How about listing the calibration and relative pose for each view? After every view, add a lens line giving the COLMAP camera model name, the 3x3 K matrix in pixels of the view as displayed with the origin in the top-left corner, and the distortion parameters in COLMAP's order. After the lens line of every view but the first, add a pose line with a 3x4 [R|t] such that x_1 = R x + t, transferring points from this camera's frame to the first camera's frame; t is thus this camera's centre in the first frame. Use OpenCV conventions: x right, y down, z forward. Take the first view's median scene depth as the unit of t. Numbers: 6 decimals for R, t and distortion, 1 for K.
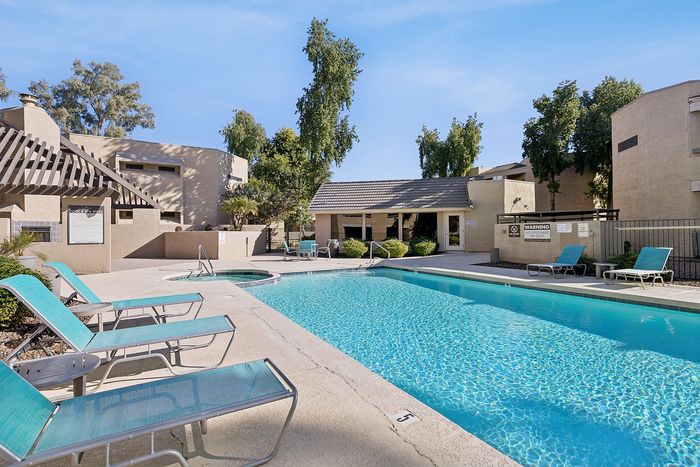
lens RADIAL K [[333.8, 0, 350.0], [0, 333.8, 233.5], [0, 0, 1]] dist [-0.004742, -0.000662]
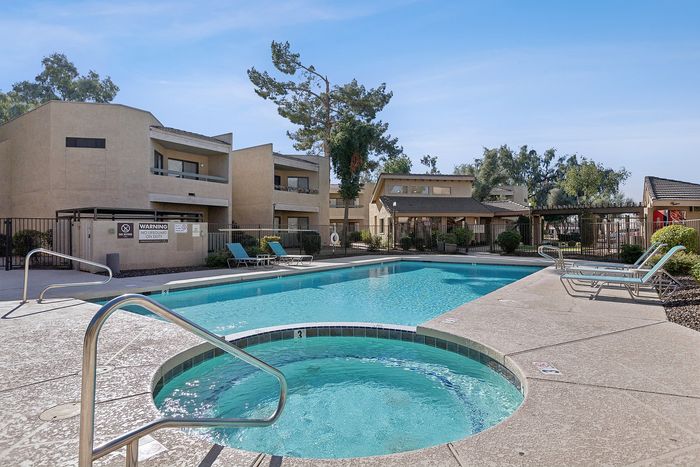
lens RADIAL K [[379.8, 0, 350.0], [0, 379.8, 233.5], [0, 0, 1]] dist [-0.000630, -0.000247]
pose [[-0.394306, 0.011003, 0.918913, -0.336059], [0.010412, 0.999918, -0.007505, 0.007239], [-0.918920, 0.006608, -0.394388, 0.523432]]
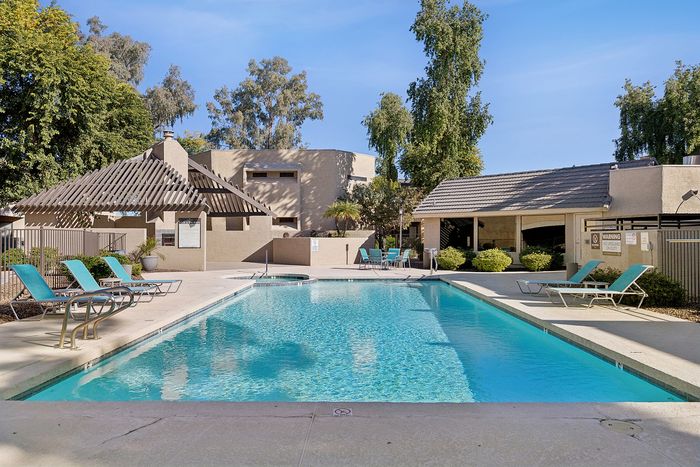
lens RADIAL K [[469.7, 0, 350.0], [0, 469.7, 233.5], [0, 0, 1]] dist [-0.000249, -0.001566]
pose [[0.866543, 0.002651, -0.499095, 0.328867], [-0.007612, 0.999940, -0.007906, -0.007463], [0.499044, 0.010651, 0.866511, -0.132031]]
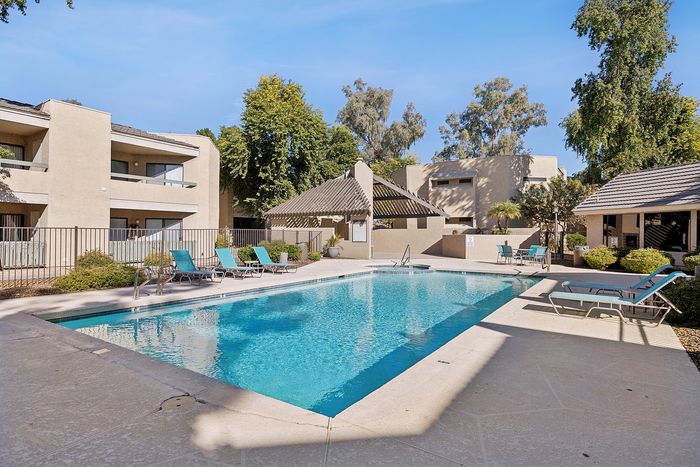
lens RADIAL K [[379.8, 0, 350.0], [0, 379.8, 233.5], [0, 0, 1]] dist [-0.000630, -0.000247]
pose [[0.442936, 0.008756, -0.896510, 0.486387], [-0.009290, 0.999943, 0.005177, -0.011259], [0.896505, 0.006036, 0.442993, 0.041254]]
